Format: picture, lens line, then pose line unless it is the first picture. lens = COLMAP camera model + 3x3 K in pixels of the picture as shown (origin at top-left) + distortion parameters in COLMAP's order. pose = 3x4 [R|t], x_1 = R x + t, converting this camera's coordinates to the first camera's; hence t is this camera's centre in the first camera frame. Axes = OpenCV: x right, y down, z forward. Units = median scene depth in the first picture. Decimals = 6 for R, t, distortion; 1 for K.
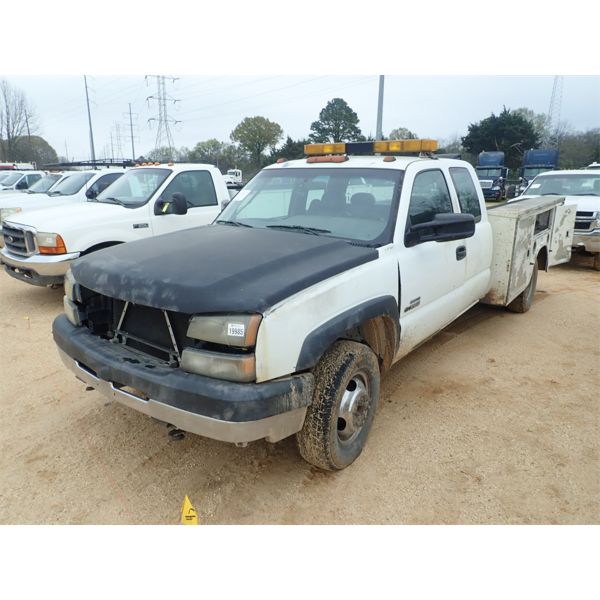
lens RADIAL K [[474.7, 0, 298.9], [0, 474.7, 299.8], [0, 0, 1]] dist [0.015188, -0.005445]
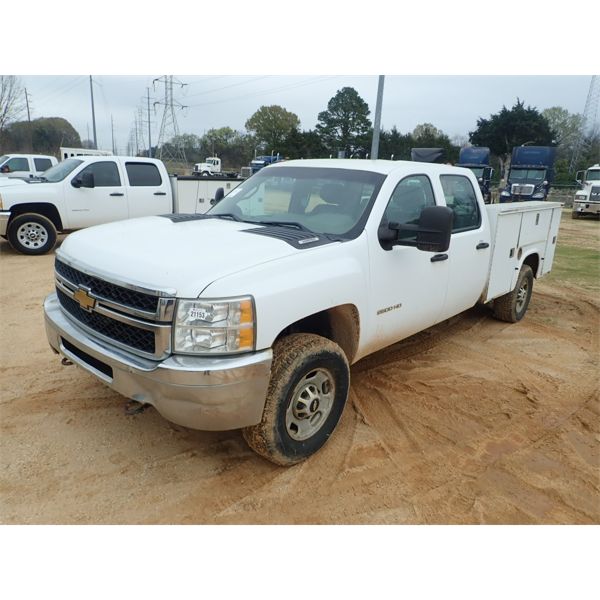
lens RADIAL K [[474.7, 0, 296.6], [0, 474.7, 298.4], [0, 0, 1]] dist [0.015188, -0.005445]
pose [[0.996966, 0.057939, -0.051979, 0.051333], [-0.057345, 0.998272, 0.012844, -0.013744], [0.052634, -0.009824, 0.998566, 0.051548]]
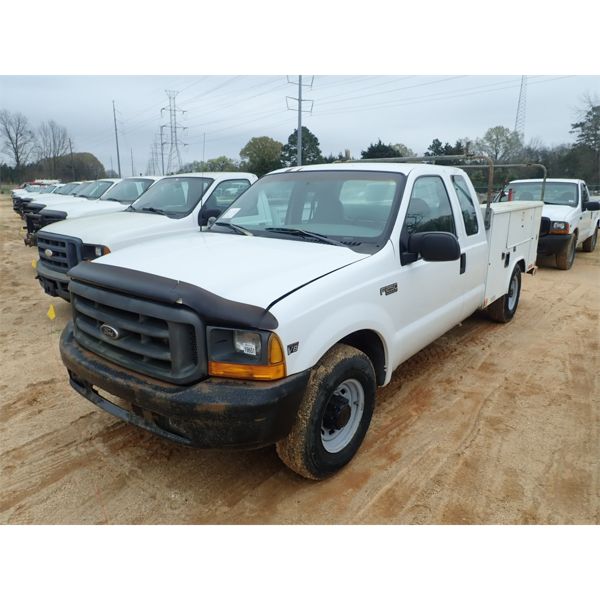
lens RADIAL K [[506.0, 0, 300.4], [0, 506.0, 304.0], [0, 0, 1]] dist [0.012518, 0.013854]
pose [[0.993102, 0.023976, -0.114772, 0.249435], [-0.027162, 0.999286, -0.026281, 0.085347], [0.114060, 0.029217, 0.993044, -0.329565]]
